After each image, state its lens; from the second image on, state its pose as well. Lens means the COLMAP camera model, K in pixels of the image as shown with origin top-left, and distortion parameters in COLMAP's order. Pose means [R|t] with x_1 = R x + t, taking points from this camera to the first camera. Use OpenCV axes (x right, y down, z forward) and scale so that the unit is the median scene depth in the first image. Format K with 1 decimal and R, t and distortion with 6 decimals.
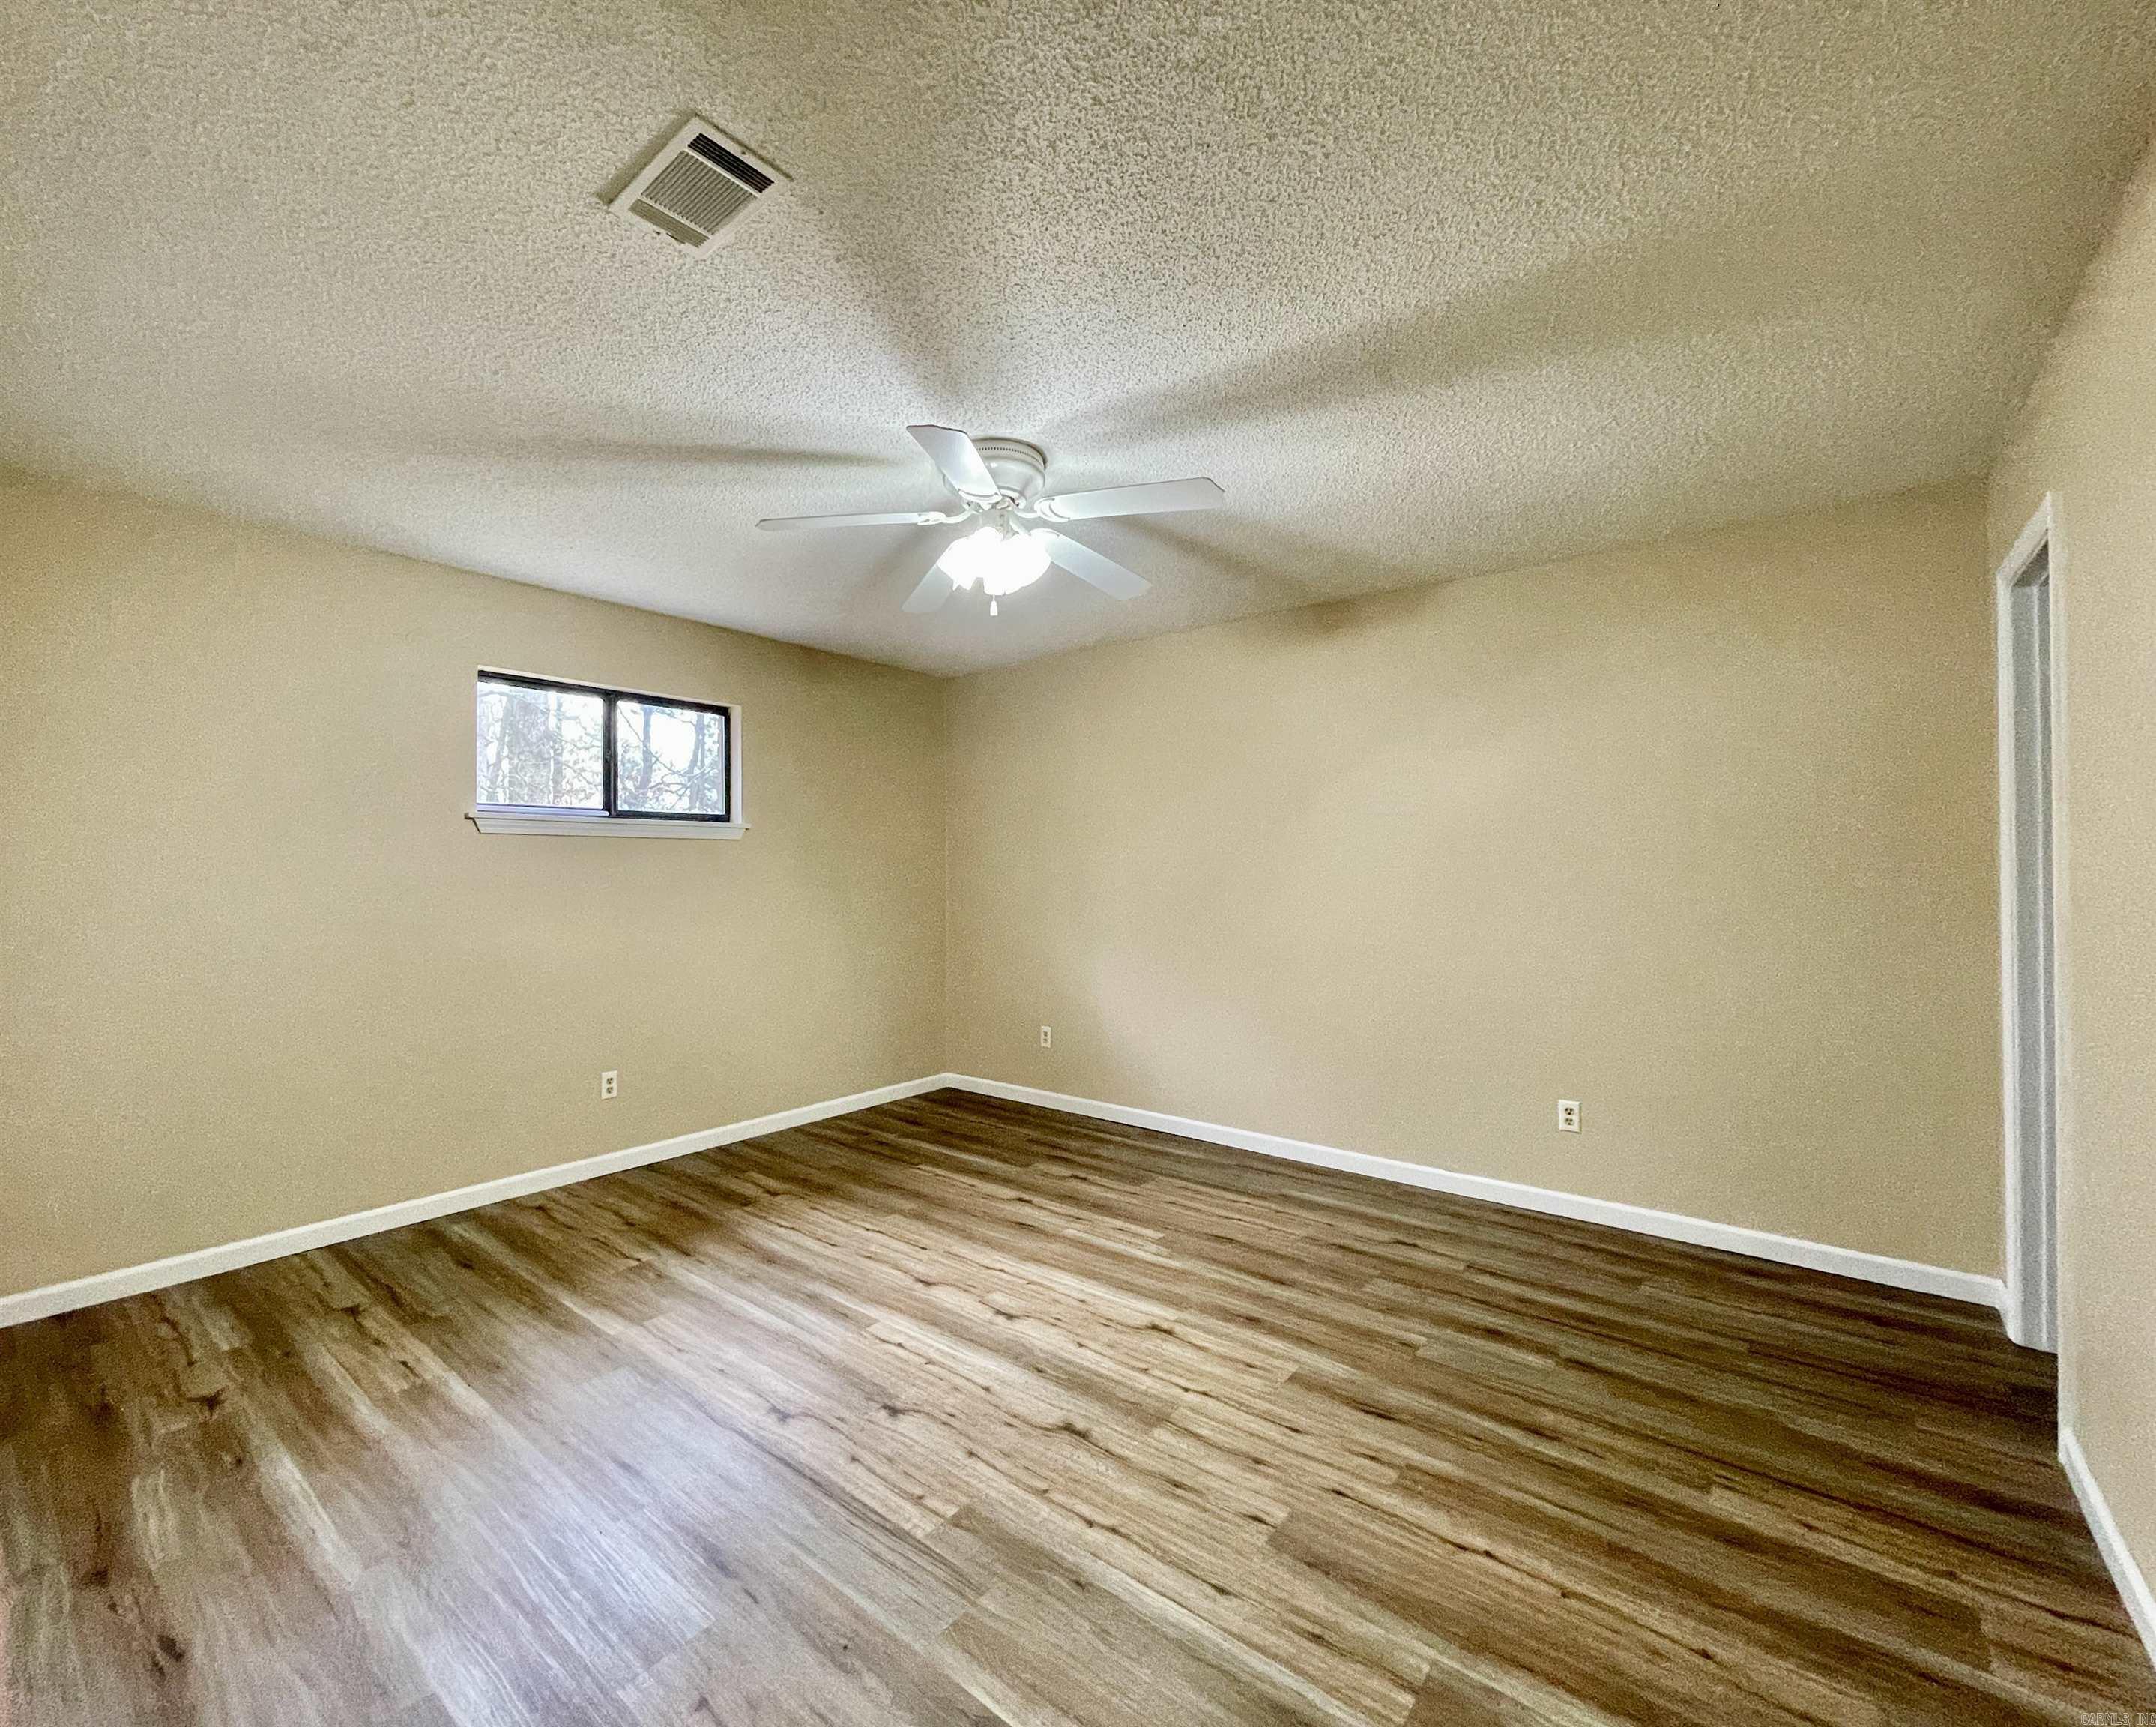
lens RADIAL K [[935.9, 0, 966.6], [0, 935.9, 866.6], [0, 0, 1]] dist [0.009124, -0.000131]
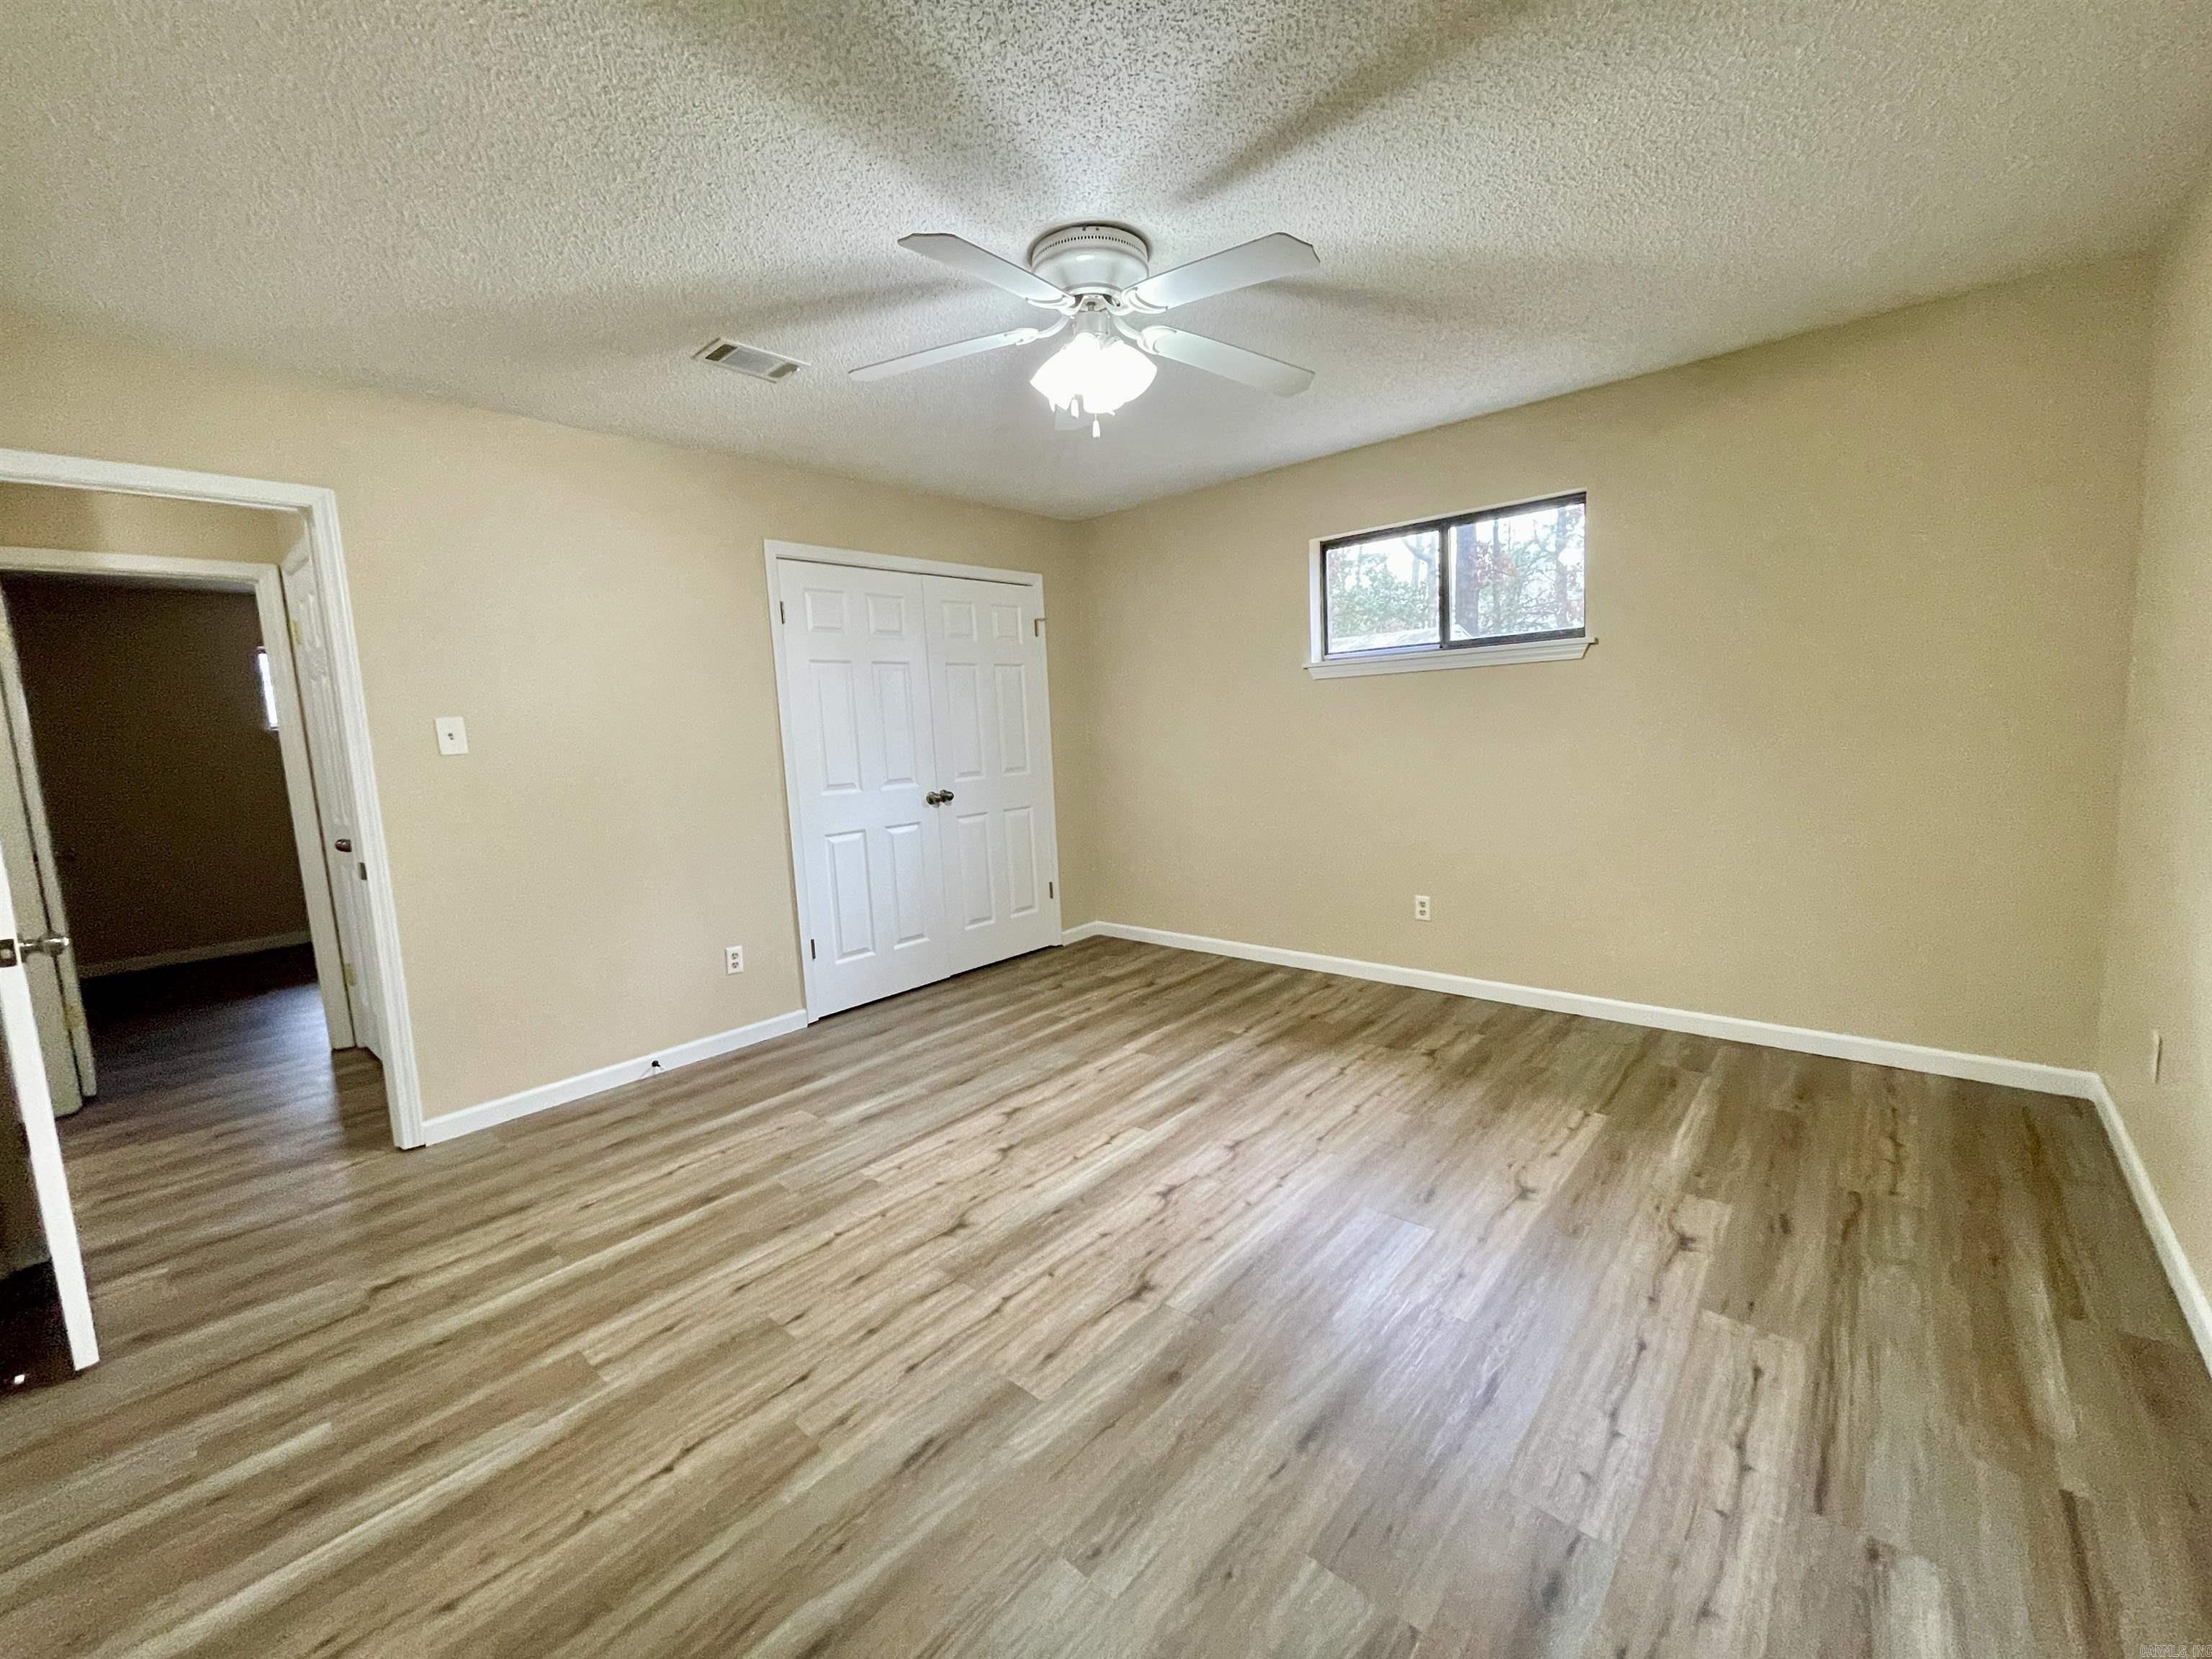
lens RADIAL K [[888.6, 0, 1110.6], [0, 888.6, 822.5], [0, 0, 1]] dist [-0.001465, 0.001537]
pose [[0.002632, 0.115167, -0.993343, 0.740550], [0.057347, 0.991694, 0.115128, 0.001347], [0.998351, -0.057268, -0.003995, 0.803531]]
